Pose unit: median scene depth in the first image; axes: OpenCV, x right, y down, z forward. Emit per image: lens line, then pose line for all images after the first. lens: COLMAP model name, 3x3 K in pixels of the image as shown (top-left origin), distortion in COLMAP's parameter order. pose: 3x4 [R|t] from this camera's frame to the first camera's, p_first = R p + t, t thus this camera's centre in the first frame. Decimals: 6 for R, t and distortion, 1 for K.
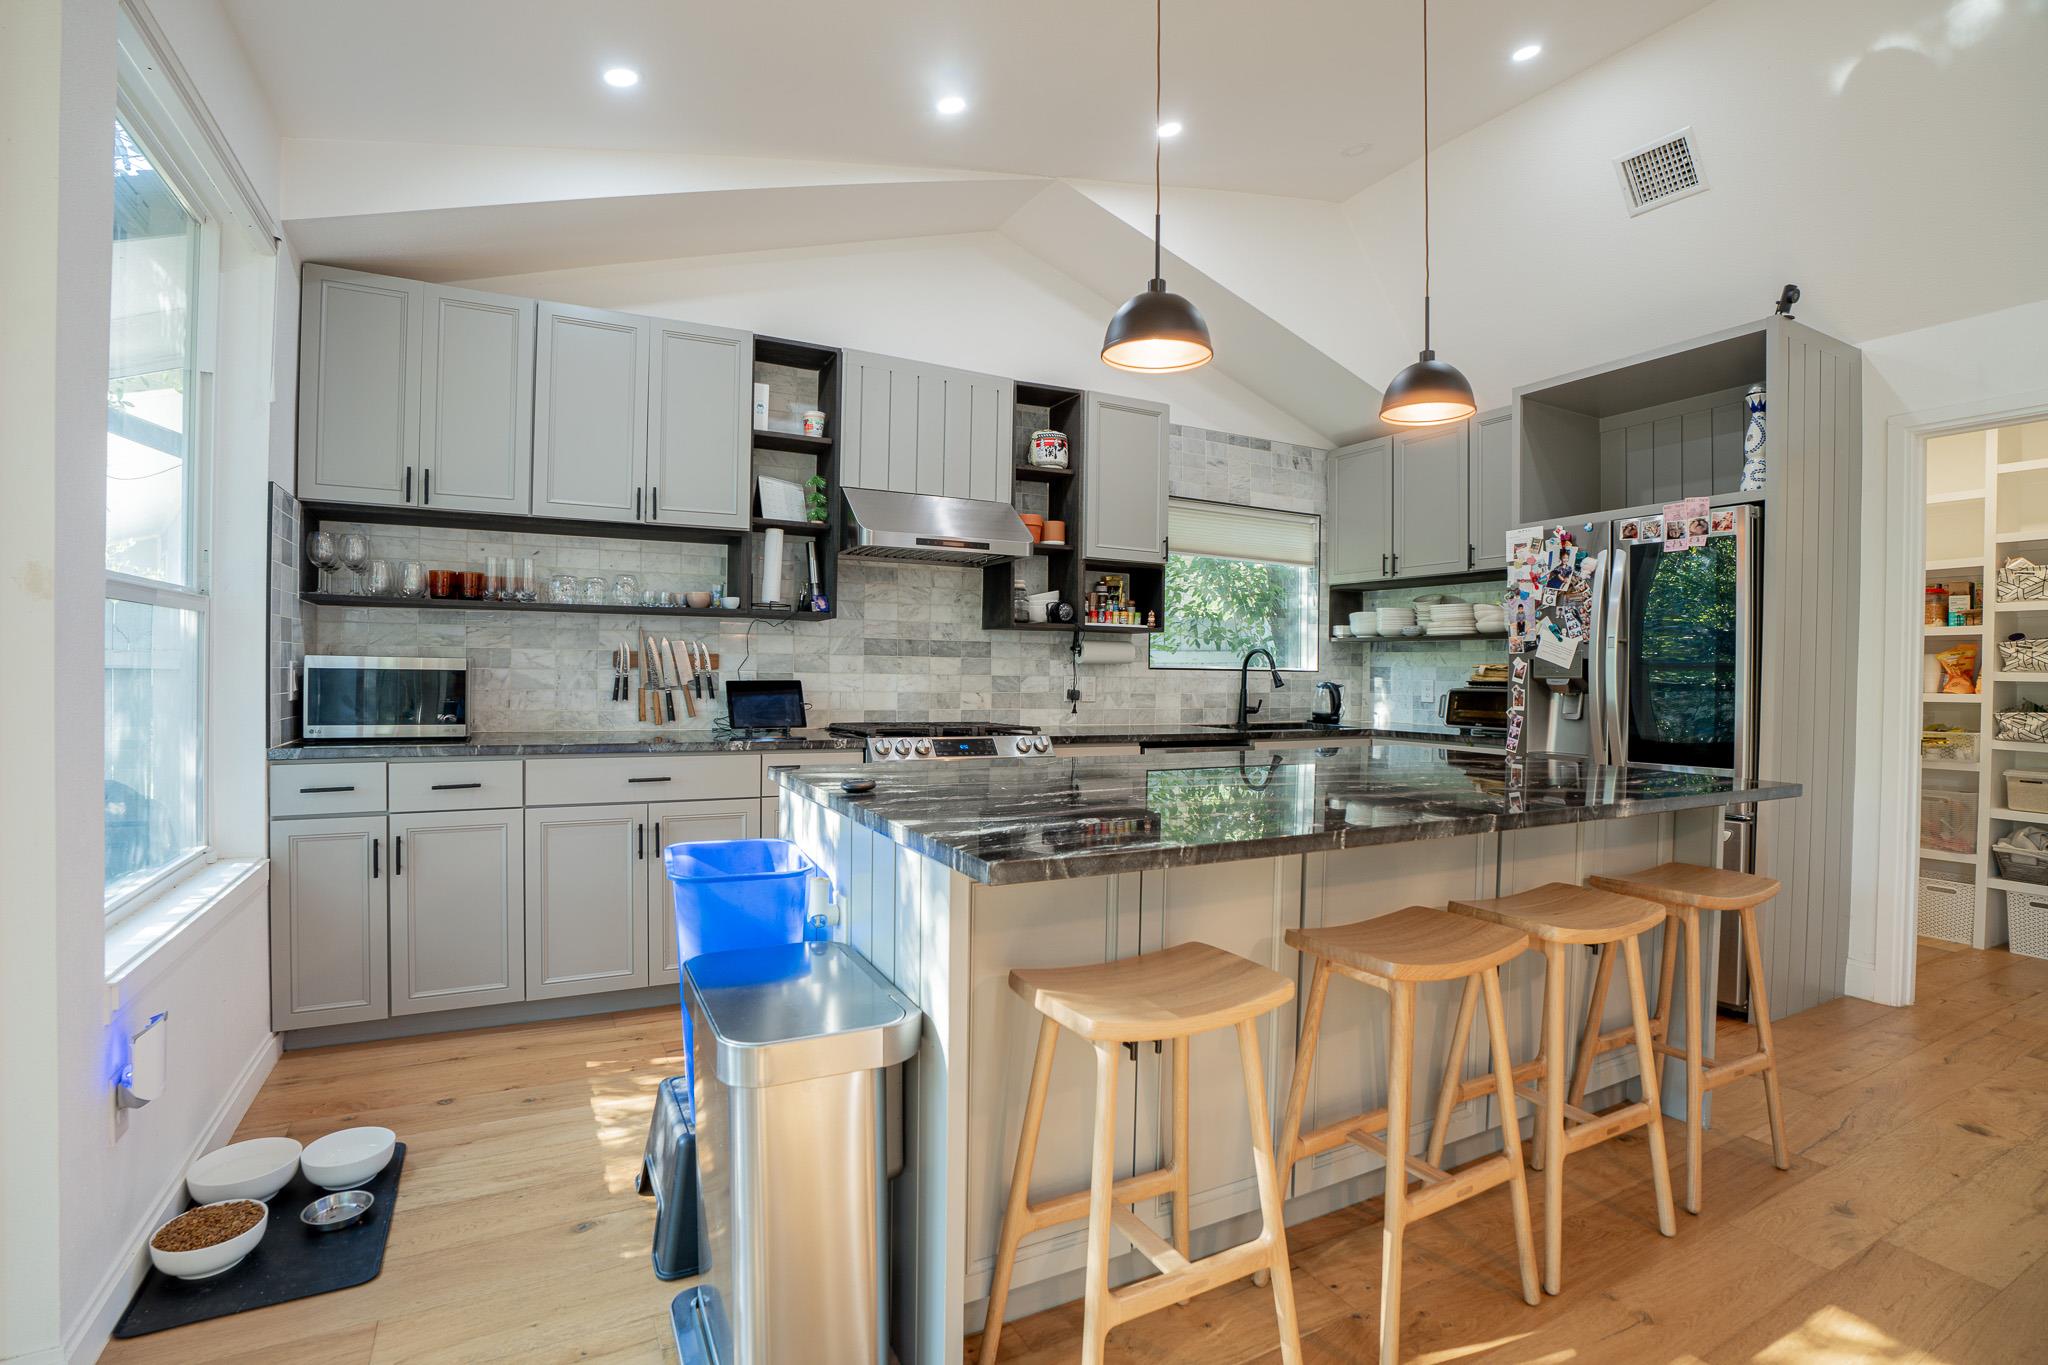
lens RADIAL K [[961.0, 0, 1022.0], [0, 961.0, 677.9], [0, 0, 1]] dist [-0.057338, 0.015910]
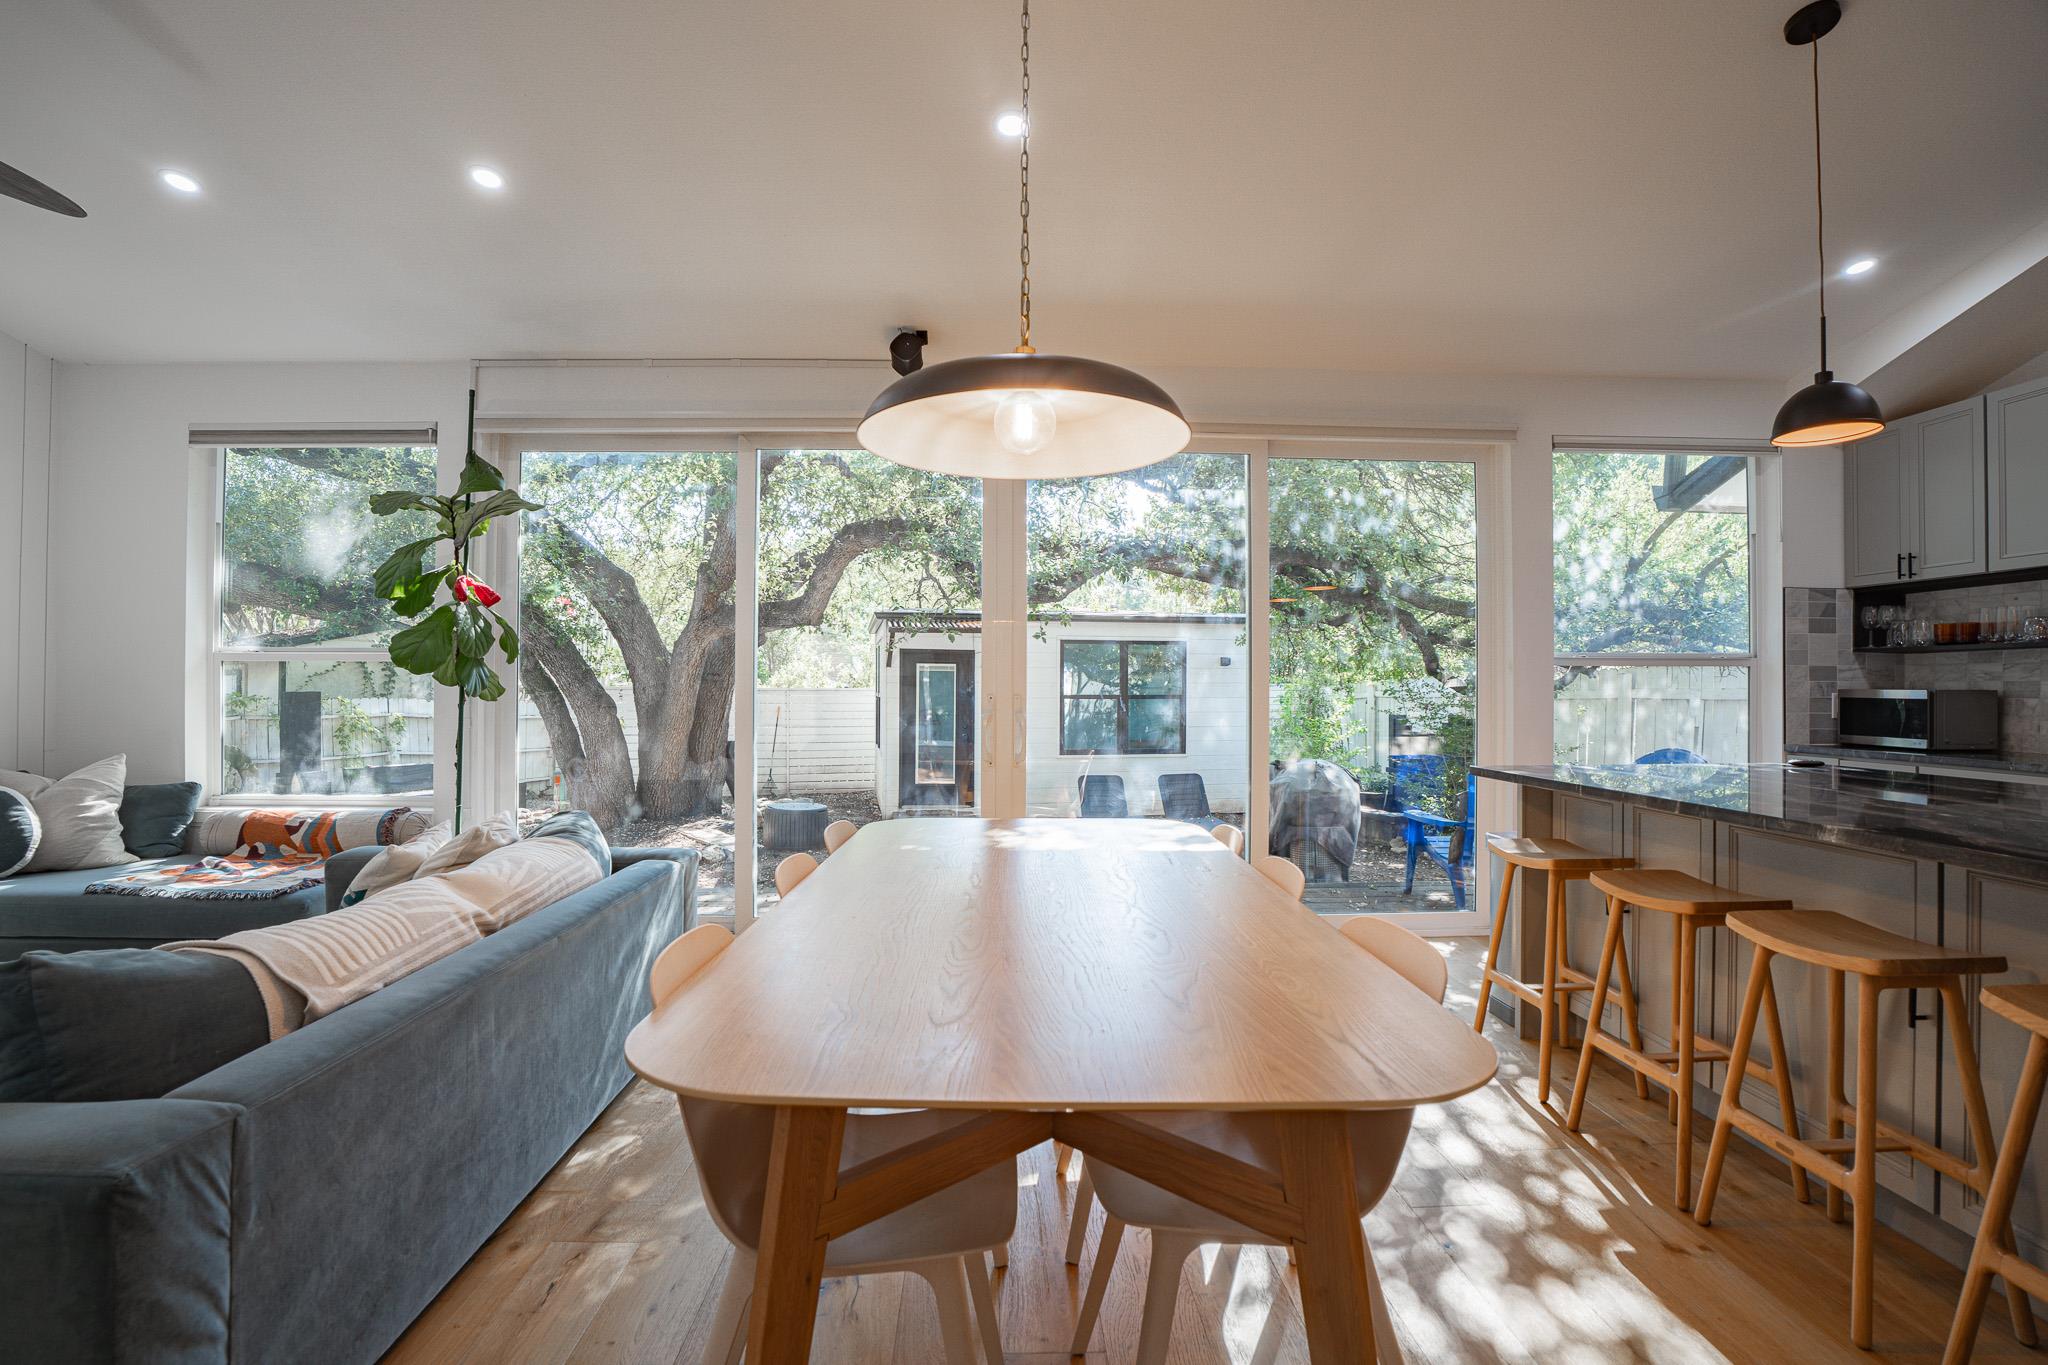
lens RADIAL K [[961.0, 0, 1022.0], [0, 961.0, 677.9], [0, 0, 1]] dist [-0.057338, 0.015910]
pose [[-0.438141, -0.023165, -0.898607, 0.872760], [-0.015269, 0.999715, -0.018327, 0.003938], [0.898776, 0.005691, -0.438371, 0.319907]]
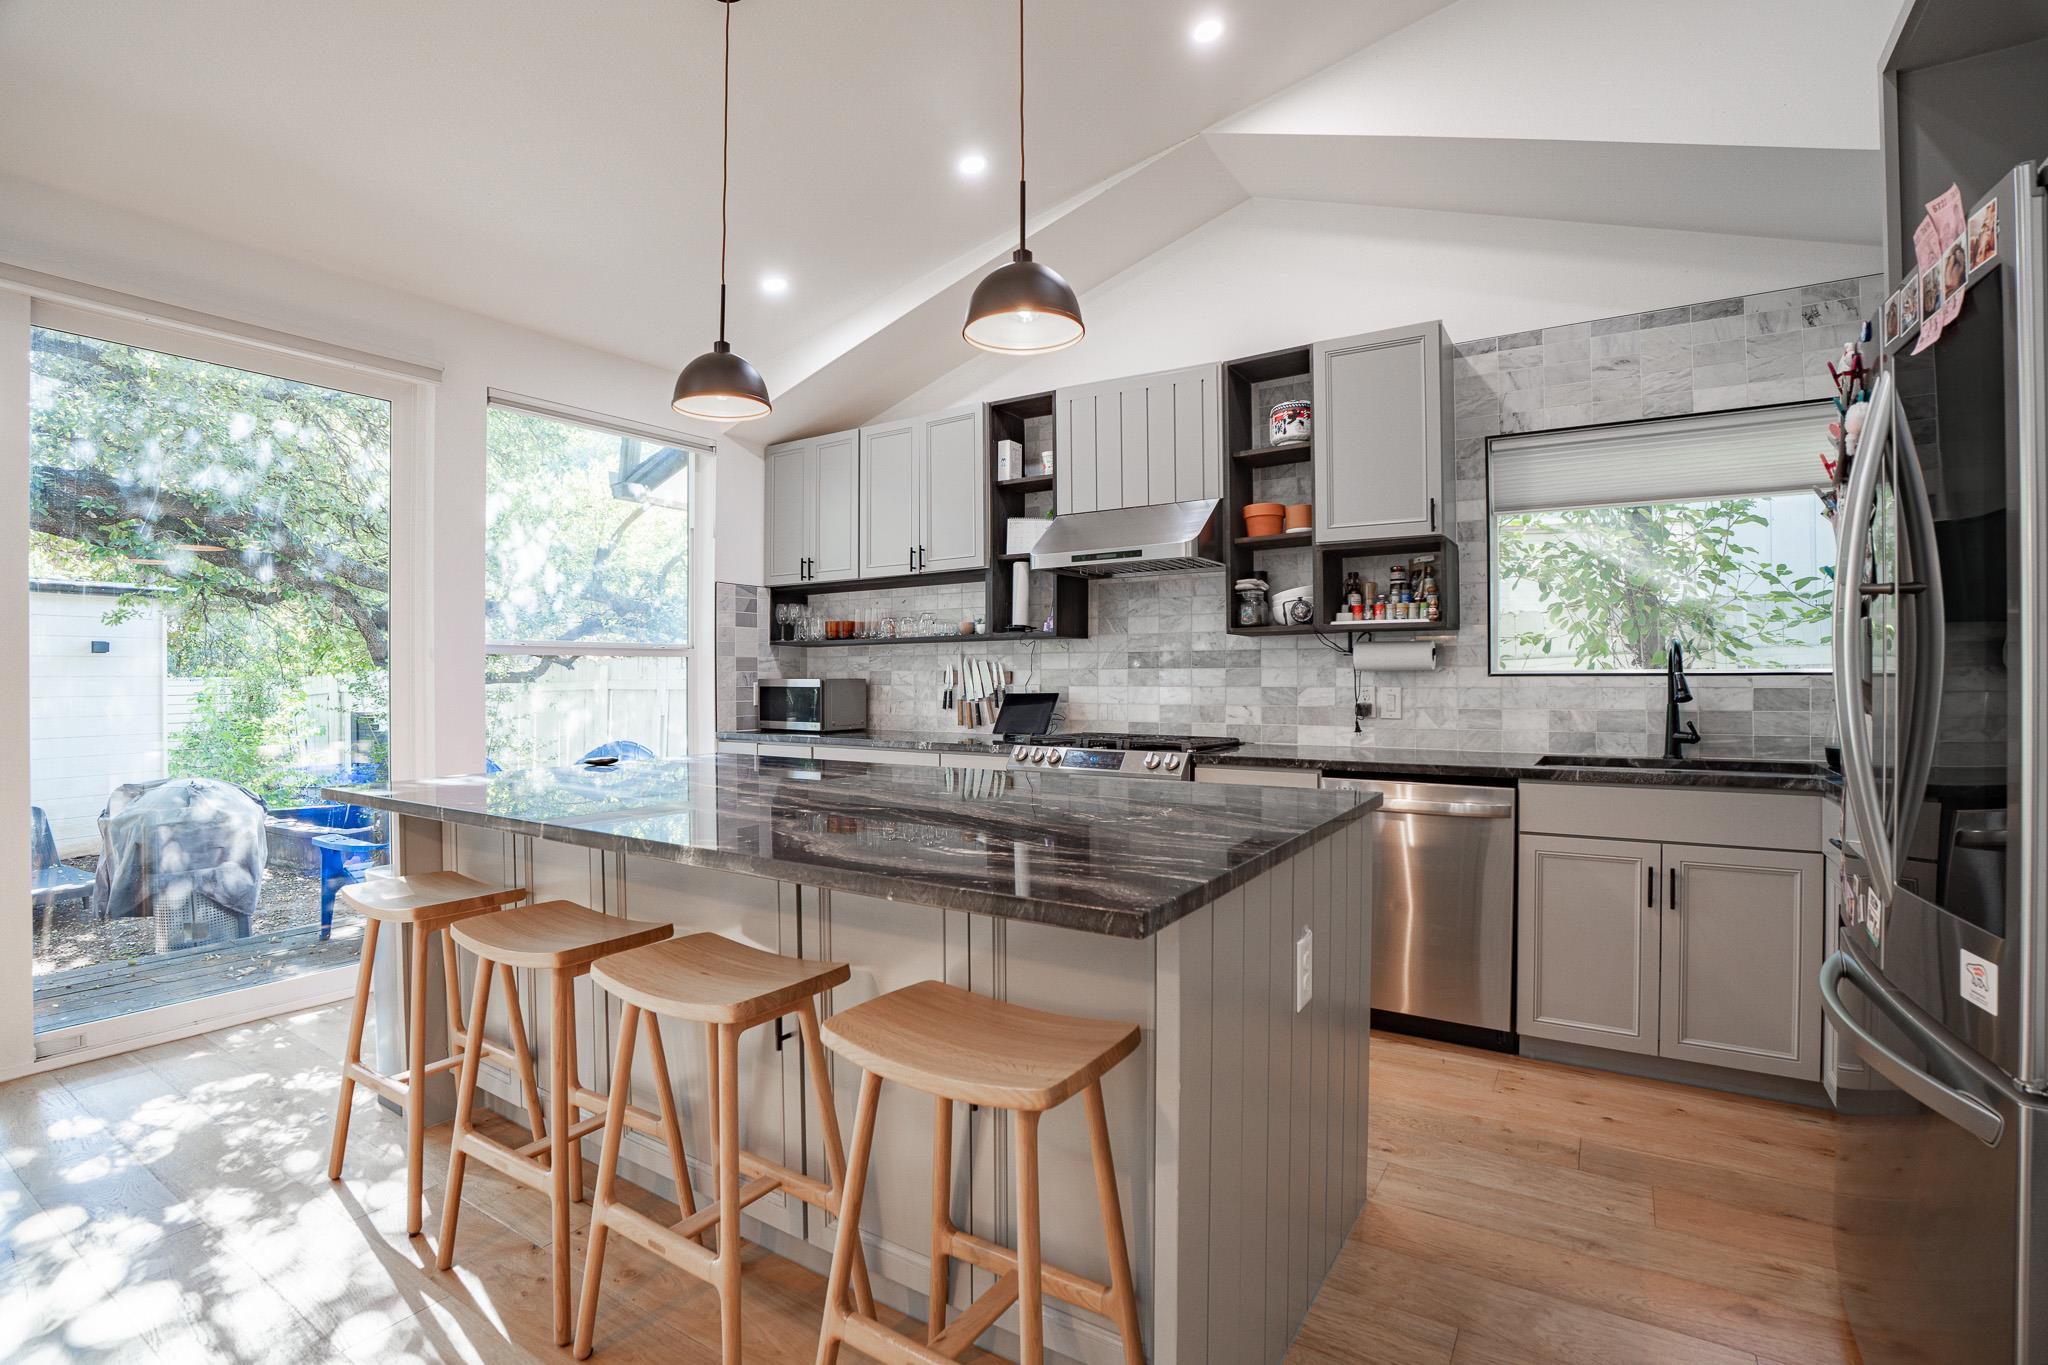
lens RADIAL K [[989.3, 0, 1024.0], [0, 989.3, 682.5], [0, 0, 1]] dist [-0.041600, 0.000237]
pose [[0.489492, -0.011928, -0.871926, 0.729454], [0.005211, 0.999929, -0.010754, 0.002383], [0.871992, 0.000721, 0.489519, 0.386818]]
